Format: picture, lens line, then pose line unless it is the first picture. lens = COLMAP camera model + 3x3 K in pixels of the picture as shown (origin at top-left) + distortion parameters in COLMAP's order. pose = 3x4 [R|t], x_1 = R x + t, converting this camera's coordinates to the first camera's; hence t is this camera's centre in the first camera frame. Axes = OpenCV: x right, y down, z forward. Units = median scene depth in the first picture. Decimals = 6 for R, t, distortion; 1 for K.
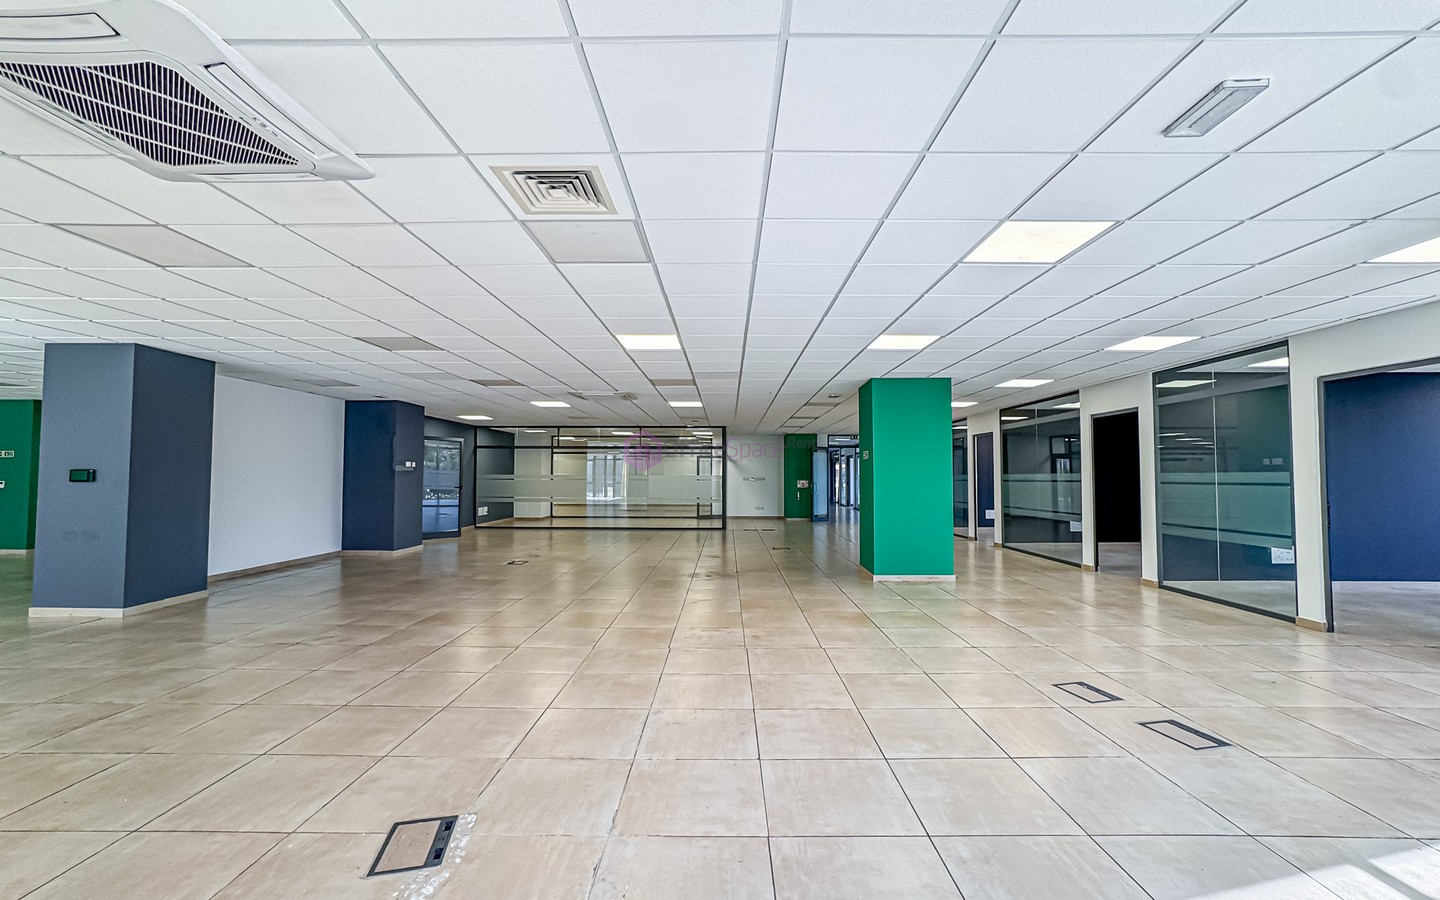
lens RADIAL K [[594.2, 0, 715.7], [0, 594.2, 454.0], [0, 0, 1]] dist [-0.018779, 0.009280]
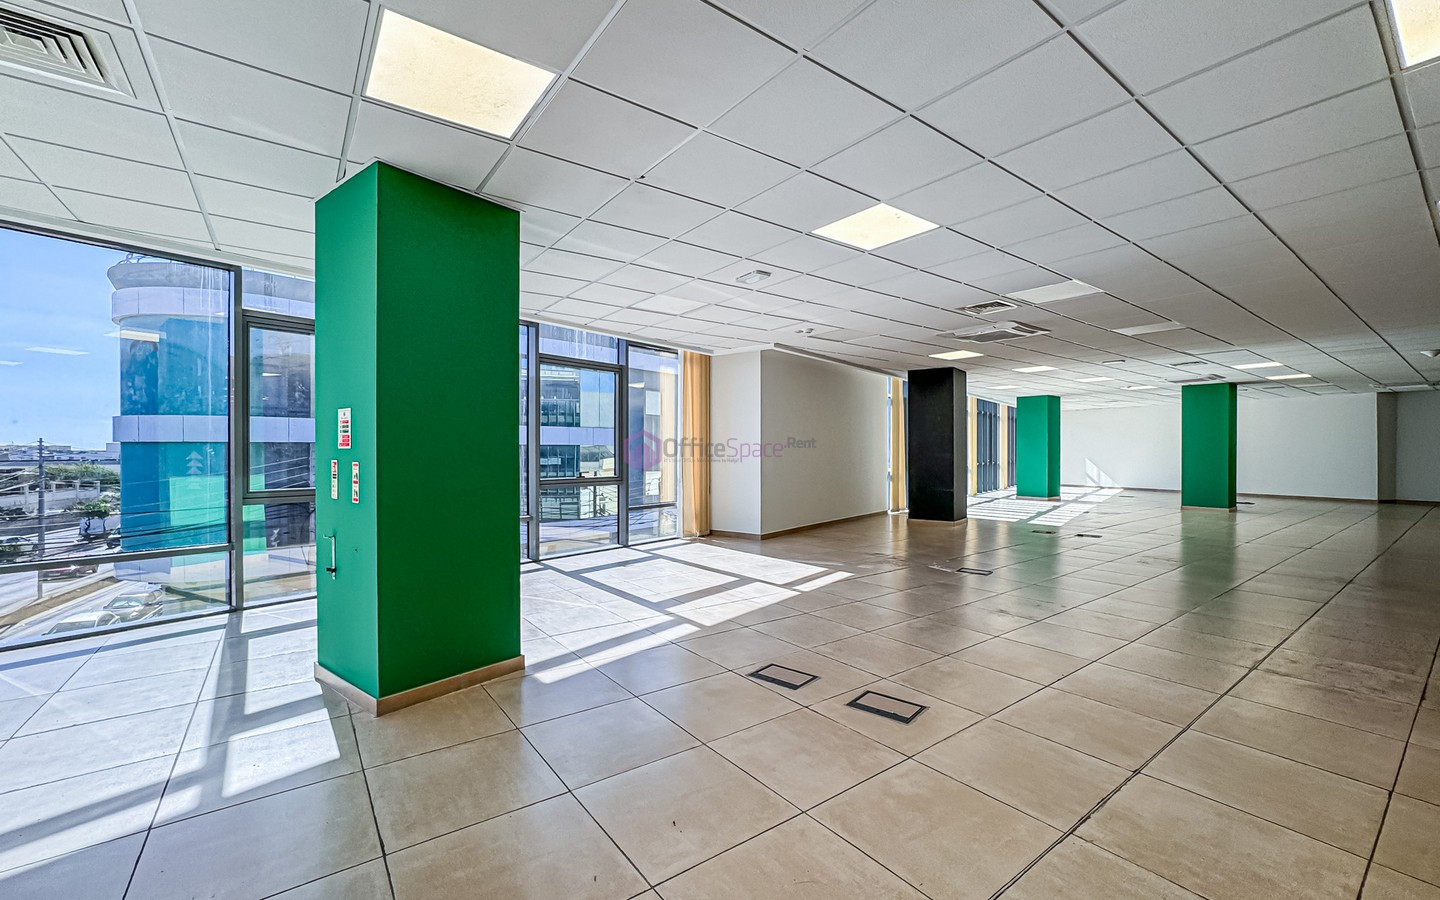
lens RADIAL K [[594.2, 0, 726.8], [0, 594.2, 450.8], [0, 0, 1]] dist [-0.018779, 0.009280]
pose [[-0.795010, -0.010664, -0.606502, 1.449915], [0.009496, 0.999504, -0.030022, 0.098789], [0.606522, -0.029627, -0.794515, 1.709211]]
